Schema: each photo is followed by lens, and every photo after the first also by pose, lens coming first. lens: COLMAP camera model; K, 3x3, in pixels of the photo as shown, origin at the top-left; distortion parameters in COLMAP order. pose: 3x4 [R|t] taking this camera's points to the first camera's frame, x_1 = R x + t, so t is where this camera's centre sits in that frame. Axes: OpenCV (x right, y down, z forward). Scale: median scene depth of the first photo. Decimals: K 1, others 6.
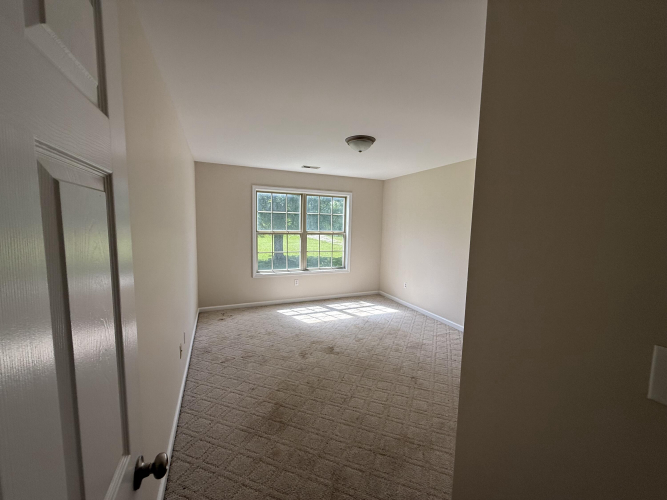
lens RADIAL K [[268.0, 0, 333.5], [0, 268.0, 250.0], [0, 0, 1]] dist [0.000379, 0.000031]
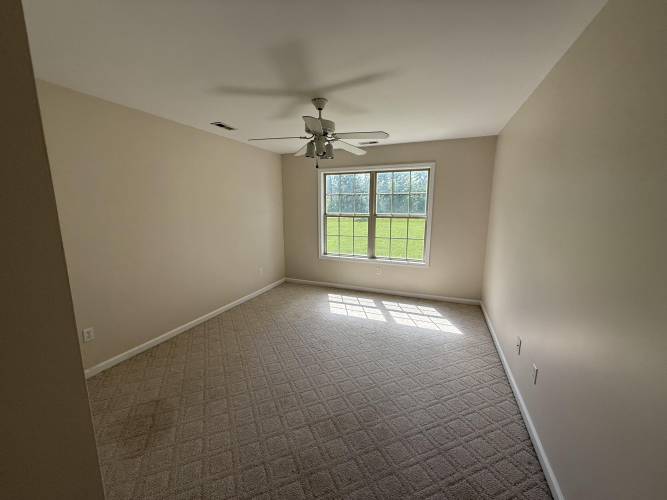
lens RADIAL K [[268.0, 0, 333.5], [0, 268.0, 250.0], [0, 0, 1]] dist [0.000379, 0.000031]
pose [[0.686042, 0.091017, -0.721847, 0.507228], [-0.056928, 0.995818, 0.071459, -0.008036], [0.725332, -0.007931, 0.688354, 0.331905]]
